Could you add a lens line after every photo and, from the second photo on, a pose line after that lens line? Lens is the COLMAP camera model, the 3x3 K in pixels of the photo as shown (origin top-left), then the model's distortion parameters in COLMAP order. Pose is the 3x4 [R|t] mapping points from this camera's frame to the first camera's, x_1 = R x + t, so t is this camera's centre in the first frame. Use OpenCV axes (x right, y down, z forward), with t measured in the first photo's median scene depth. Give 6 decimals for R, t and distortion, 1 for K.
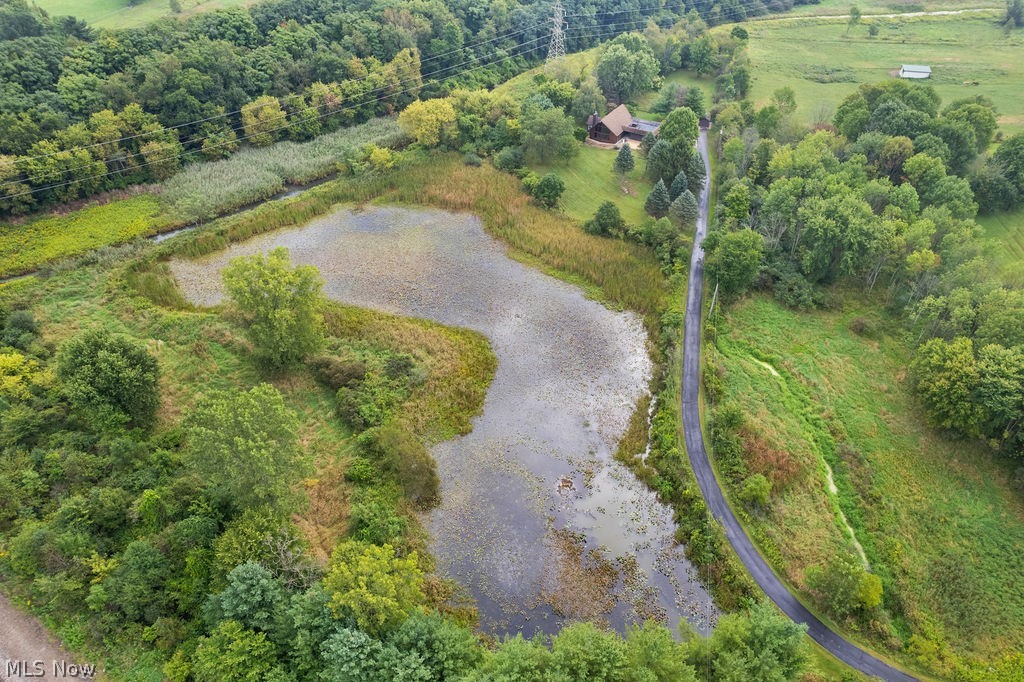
lens RADIAL K [[648.4, 0, 512.7], [0, 648.4, 333.6], [0, 0, 1]] dist [-0.062199, 0.046825]
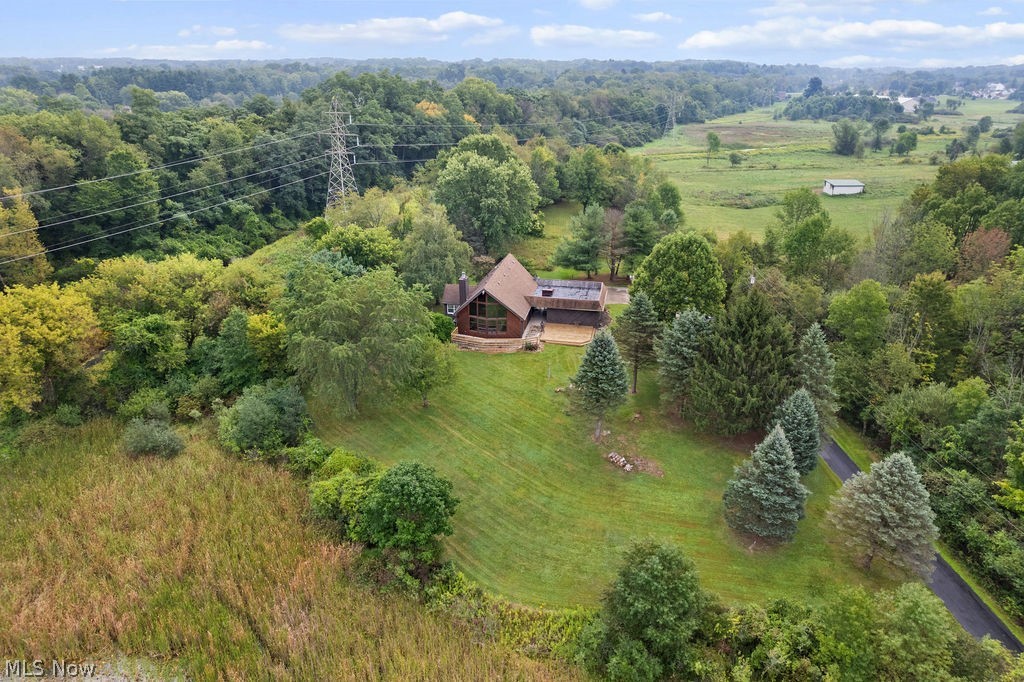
lens RADIAL K [[648.4, 0, 513.3], [0, 648.4, 339.1], [0, 0, 1]] dist [-0.062199, 0.046825]
pose [[0.938501, -0.133900, 0.318255, 0.016026], [0.215987, 0.946801, -0.238573, -0.190081], [-0.269380, 0.292640, 0.917495, 0.600515]]
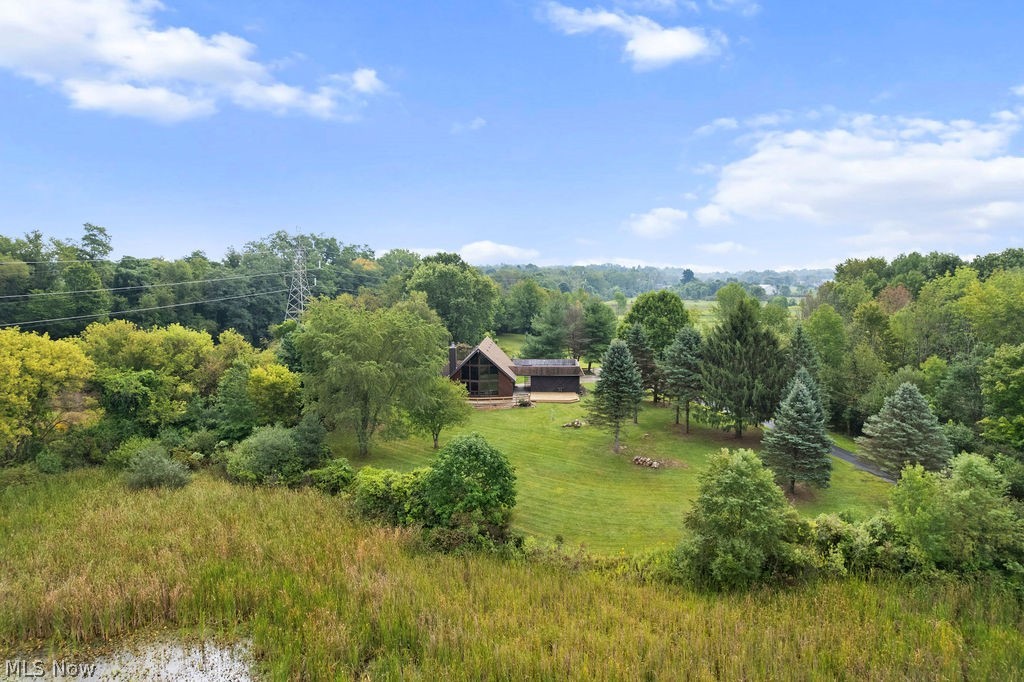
lens RADIAL K [[648.4, 0, 512.4], [0, 648.4, 343.7], [0, 0, 1]] dist [-0.062199, 0.046825]
pose [[0.870940, -0.053185, 0.488502, -0.057622], [0.311243, 0.828990, -0.464653, -0.117140], [-0.380251, 0.556728, 0.738555, 0.642945]]
